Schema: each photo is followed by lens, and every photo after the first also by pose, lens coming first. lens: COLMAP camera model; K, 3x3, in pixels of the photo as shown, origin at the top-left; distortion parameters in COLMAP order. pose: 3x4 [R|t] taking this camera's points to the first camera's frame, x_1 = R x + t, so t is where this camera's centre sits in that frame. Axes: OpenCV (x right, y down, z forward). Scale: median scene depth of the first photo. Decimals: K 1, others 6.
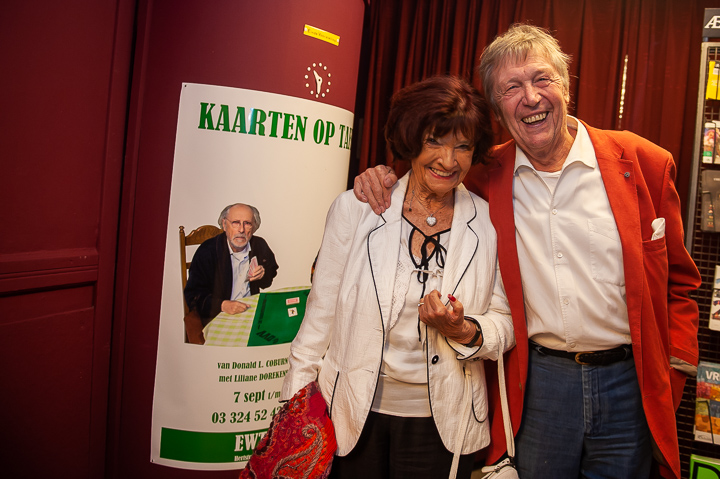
lens RADIAL K [[561.3, 0, 417.1], [0, 561.3, 202.2], [0, 0, 1]] dist [-0.050463, -0.001523]
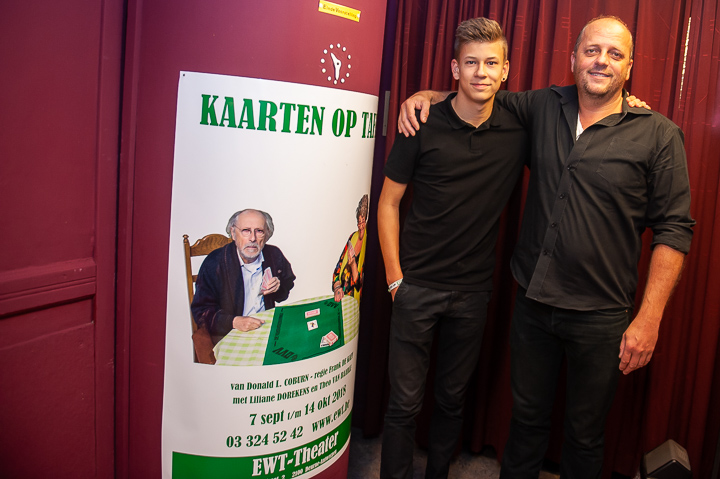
lens RADIAL K [[585.1, 0, 430.8], [0, 585.1, 194.8], [0, 0, 1]] dist [-0.049960, -0.003081]
pose [[0.999570, -0.002461, -0.029214, -0.005077], [0.004632, 0.997210, 0.074499, -0.085286], [0.028949, -0.074602, 0.996793, 0.091788]]
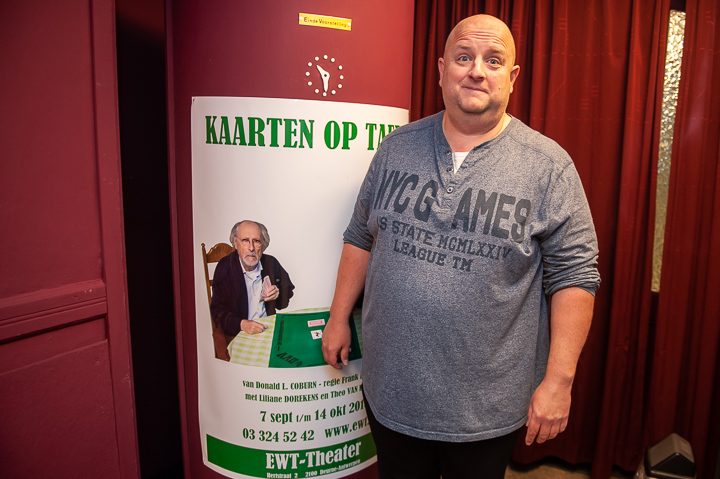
lens RADIAL K [[564.2, 0, 411.5], [0, 564.2, 243.6], [0, 0, 1]] dist [-0.049288, -0.000339]
pose [[0.891090, 0.016998, -0.453509, 0.353711], [0.033069, 0.994210, 0.102240, -0.045676], [0.452621, -0.106102, 0.885368, 0.273557]]
